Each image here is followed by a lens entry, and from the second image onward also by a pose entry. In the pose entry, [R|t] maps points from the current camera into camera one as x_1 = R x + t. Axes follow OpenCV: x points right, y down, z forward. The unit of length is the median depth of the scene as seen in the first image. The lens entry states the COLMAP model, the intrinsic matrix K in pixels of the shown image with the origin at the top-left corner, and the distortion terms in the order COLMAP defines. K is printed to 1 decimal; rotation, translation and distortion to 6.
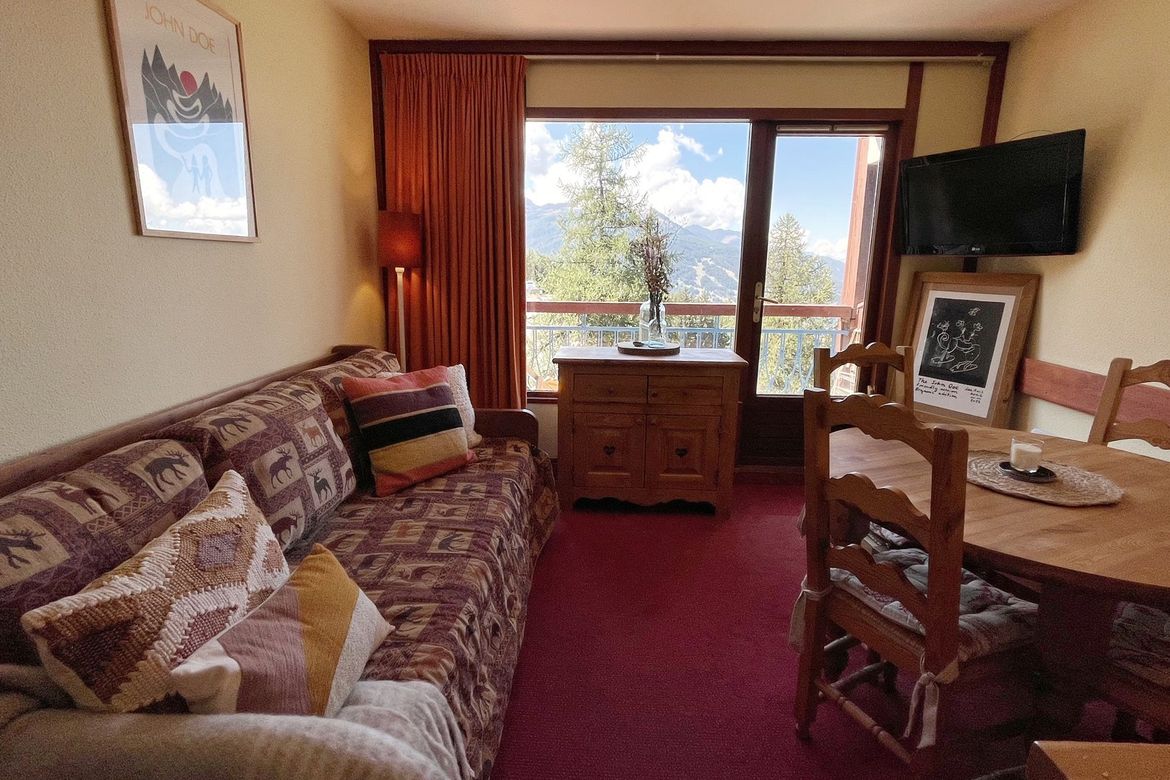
lens RADIAL K [[572.3, 0, 585.6], [0, 572.3, 388.5], [0, 0, 1]] dist [-0.005895, 0.000910]
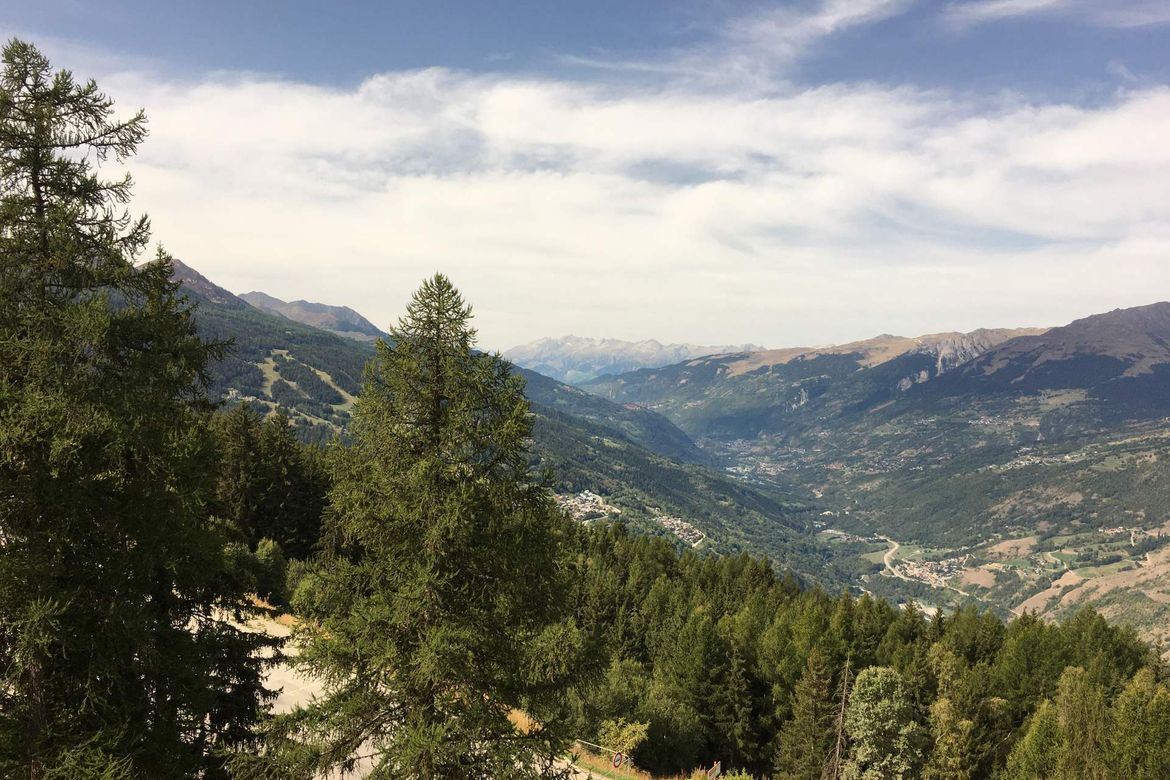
lens RADIAL K [[989.3, 0, 583.5], [0, 989.3, 389.1], [0, 0, 1]] dist [0.051528, -0.053960]
pose [[0.878049, -0.002879, 0.478561, 0.027168], [0.090912, 0.982776, -0.160891, -0.035210], [-0.469855, 0.184777, 0.863188, 0.134687]]
